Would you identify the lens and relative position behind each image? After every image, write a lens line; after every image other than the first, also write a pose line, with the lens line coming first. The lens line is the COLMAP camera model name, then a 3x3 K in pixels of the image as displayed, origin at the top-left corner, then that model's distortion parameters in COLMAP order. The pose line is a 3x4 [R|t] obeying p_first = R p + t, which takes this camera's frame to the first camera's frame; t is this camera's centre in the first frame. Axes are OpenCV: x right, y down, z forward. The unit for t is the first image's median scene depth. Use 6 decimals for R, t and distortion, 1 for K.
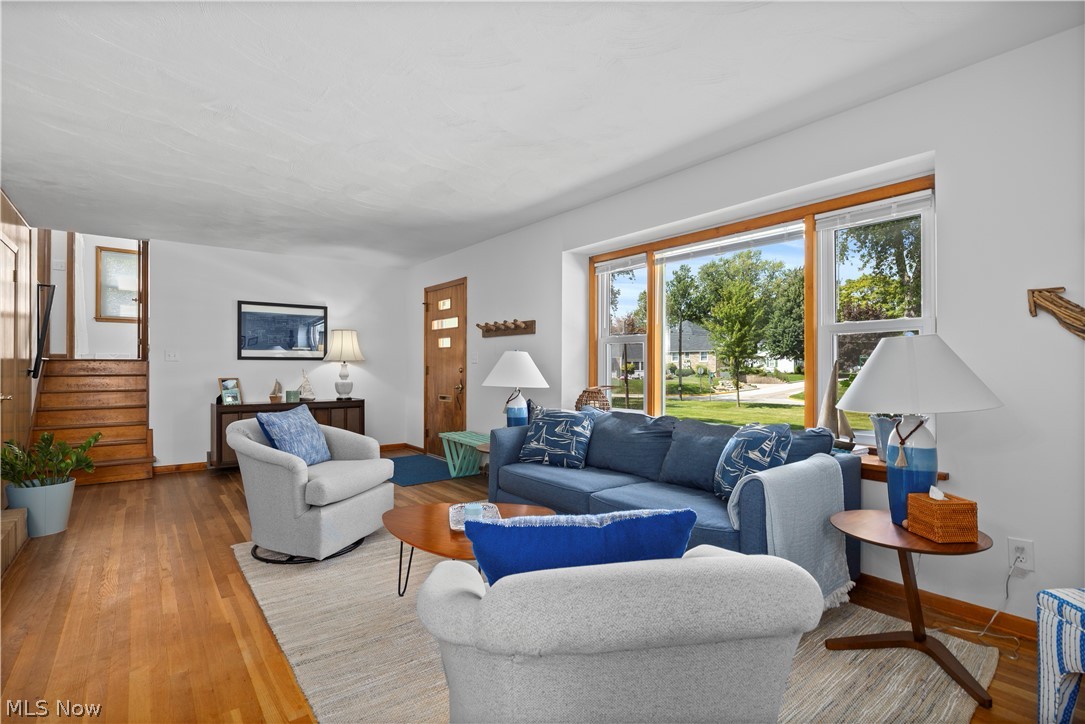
lens RADIAL K [[515.9, 0, 542.5], [0, 515.9, 362.0], [0, 0, 1]] dist [-0.001575, -0.000407]
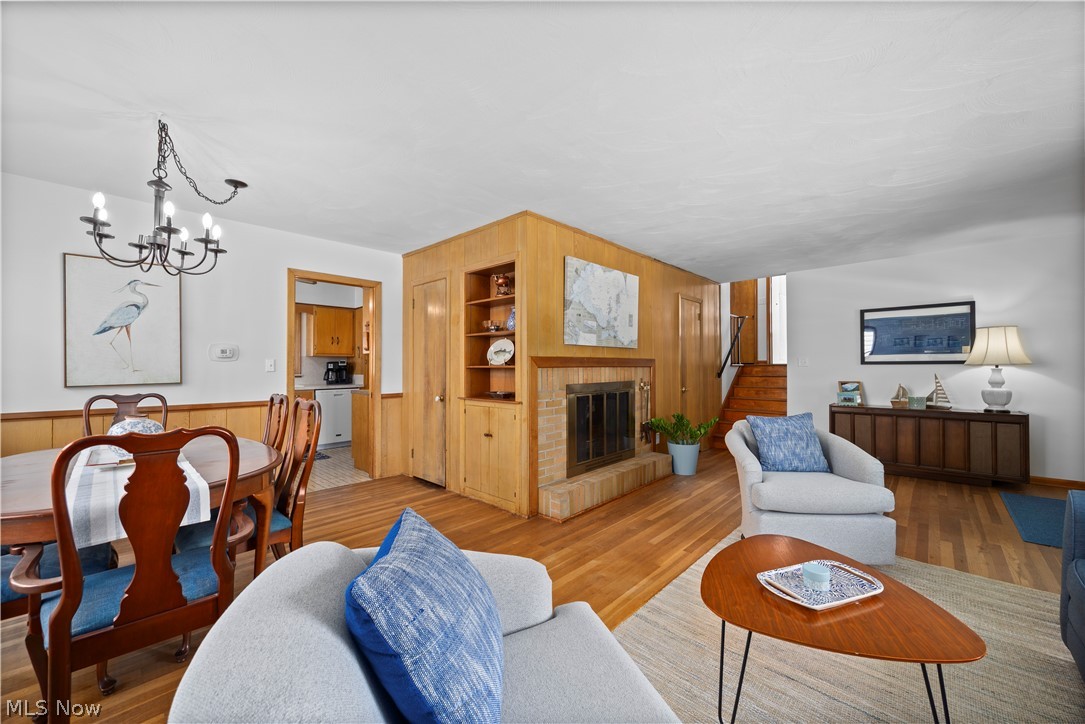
lens RADIAL K [[418.5, 0, 542.5], [0, 418.5, 362.0], [0, 0, 1]] dist [-0.002248, -0.000065]
pose [[0.154997, -0.009912, -0.987865, 0.170707], [0.014177, 0.999869, -0.007808, -0.012236], [0.987813, -0.012795, 0.155117, 0.201326]]
